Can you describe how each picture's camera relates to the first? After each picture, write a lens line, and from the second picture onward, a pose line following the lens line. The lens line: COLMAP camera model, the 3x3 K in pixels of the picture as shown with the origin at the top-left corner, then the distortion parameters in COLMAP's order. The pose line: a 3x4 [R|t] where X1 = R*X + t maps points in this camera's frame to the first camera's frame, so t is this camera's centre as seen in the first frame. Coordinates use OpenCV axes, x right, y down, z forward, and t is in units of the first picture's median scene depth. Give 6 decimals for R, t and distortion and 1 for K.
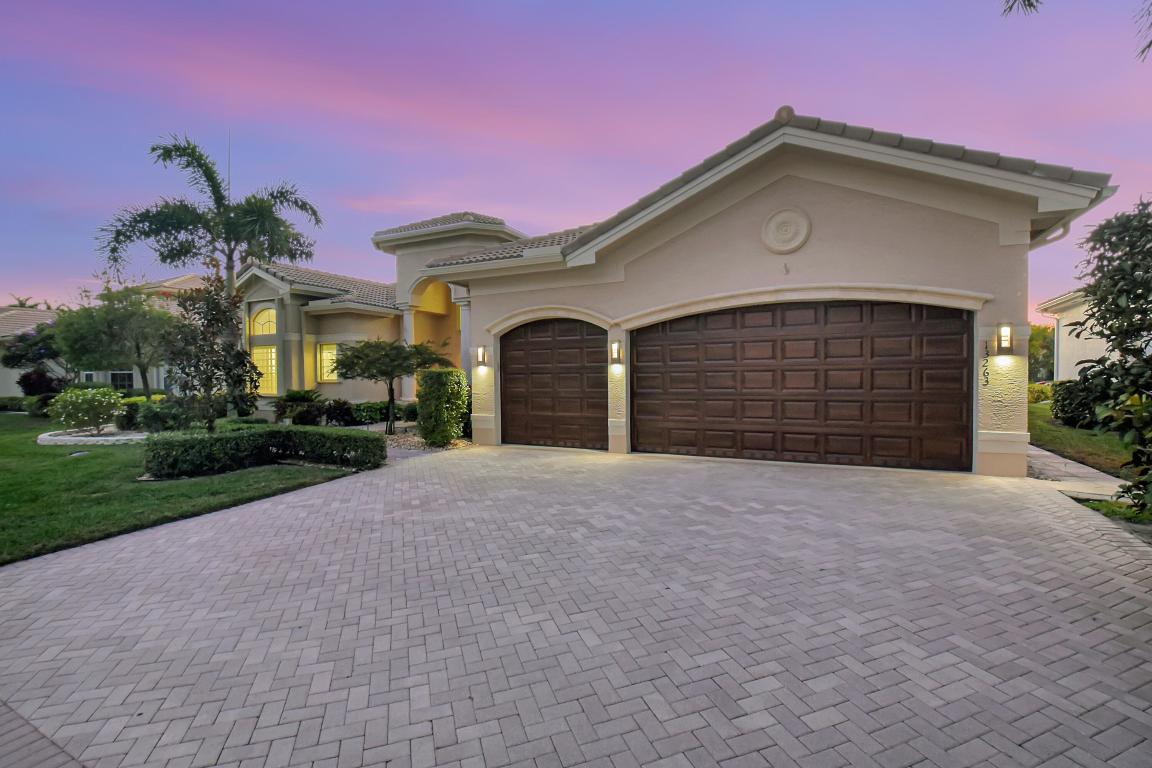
lens RADIAL K [[516.7, 0, 578.0], [0, 516.7, 390.9], [0, 0, 1]] dist [0.001643, -0.013984]
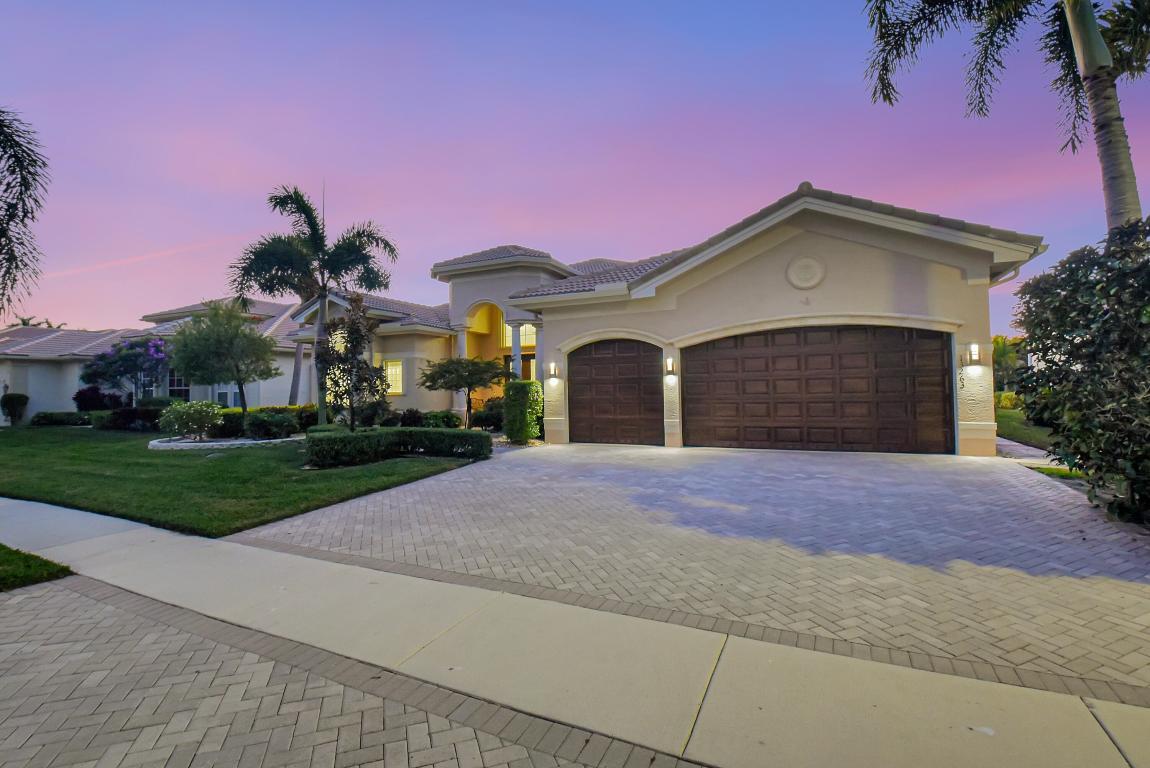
lens RADIAL K [[515.3, 0, 577.7], [0, 515.3, 377.4], [0, 0, 1]] dist [0.000741, -0.013842]
pose [[0.999848, -0.007529, 0.015696, -0.171429], [0.008382, 0.998452, -0.054985, 0.019563], [-0.015258, 0.055108, 0.998364, -0.239209]]
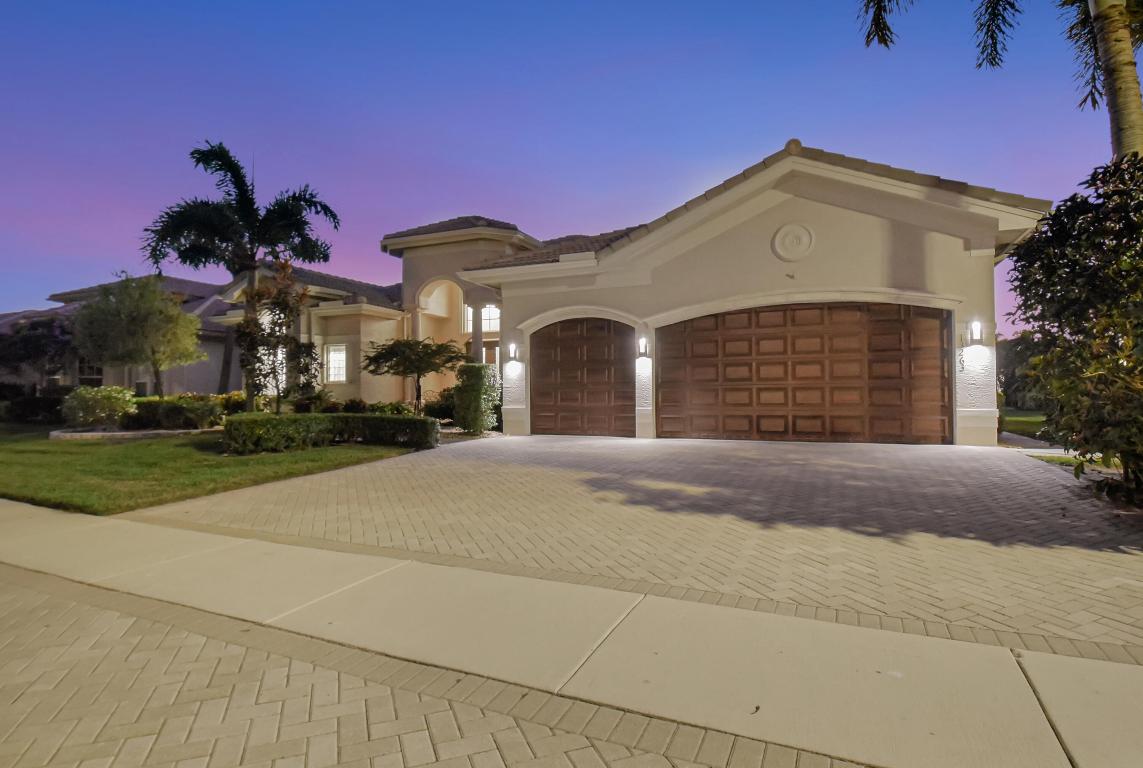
lens RADIAL K [[586.1, 0, 571.5], [0, 586.1, 384.0], [0, 0, 1]] dist [0.005150, -0.015693]
pose [[0.999354, 0.002384, 0.035871, -0.125952], [-0.000790, 0.999014, -0.044395, 0.060280], [-0.035941, 0.044338, 0.998370, -0.247969]]
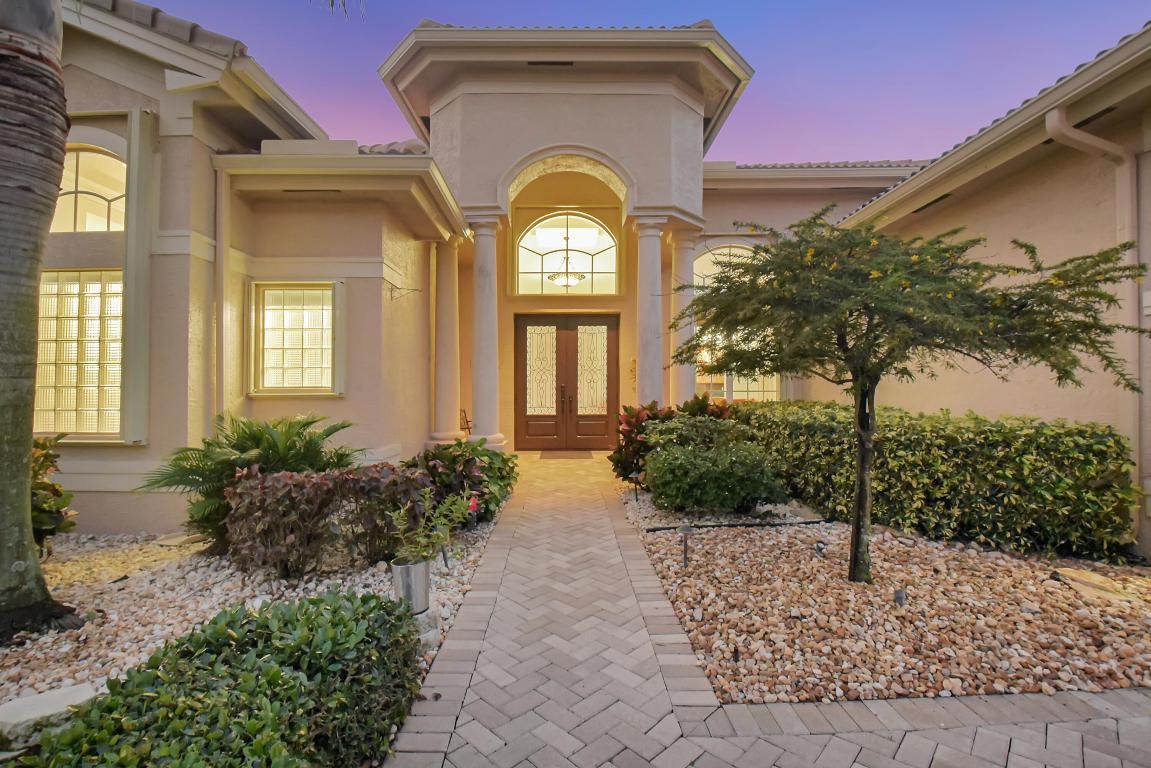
lens RADIAL K [[515.7, 0, 578.2], [0, 515.7, 377.4], [0, 0, 1]] dist [0.000741, -0.013842]
pose [[0.894251, 0.025773, 0.446823, -0.822407], [0.008089, 0.997247, -0.073712, -0.001665], [-0.447492, 0.069532, 0.891581, 1.069007]]
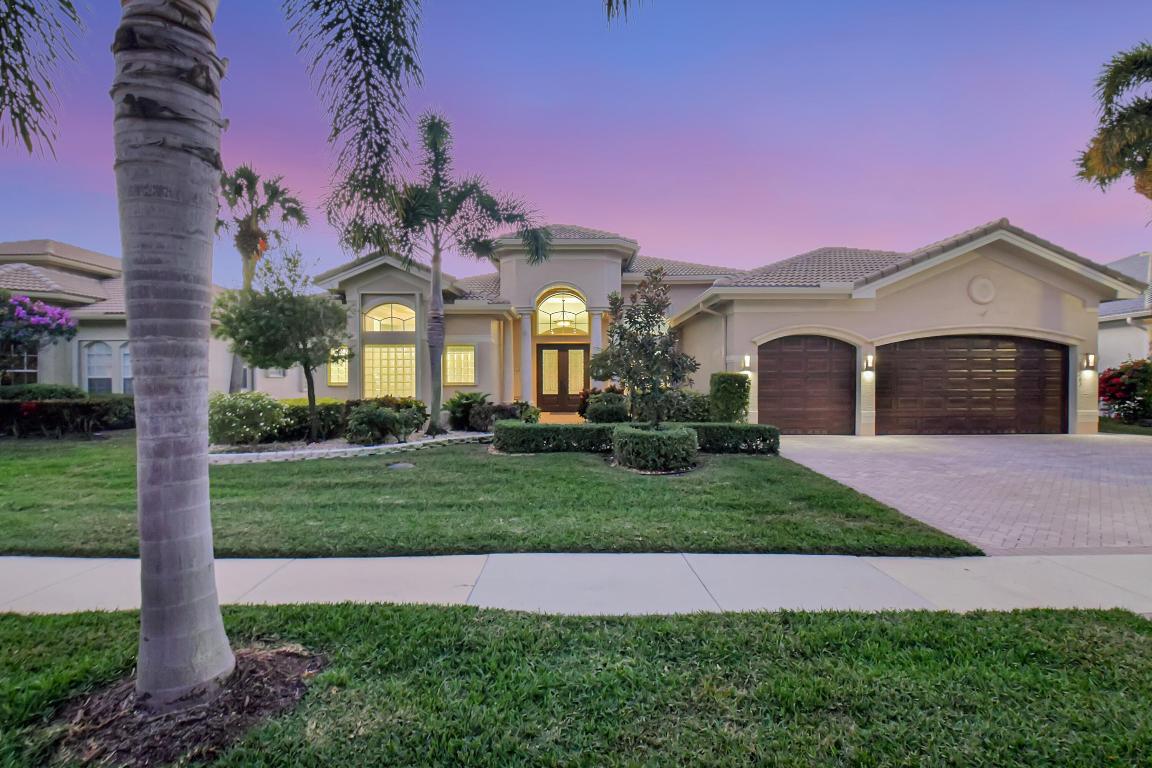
lens RADIAL K [[501.5, 0, 581.6], [0, 501.5, 386.0], [0, 0, 1]] dist [-0.008461, -0.006894]
pose [[0.898085, 0.007164, 0.439763, -1.206506], [0.005958, 0.999577, -0.028451, 0.021363], [-0.439781, 0.028171, 0.897663, 0.143625]]
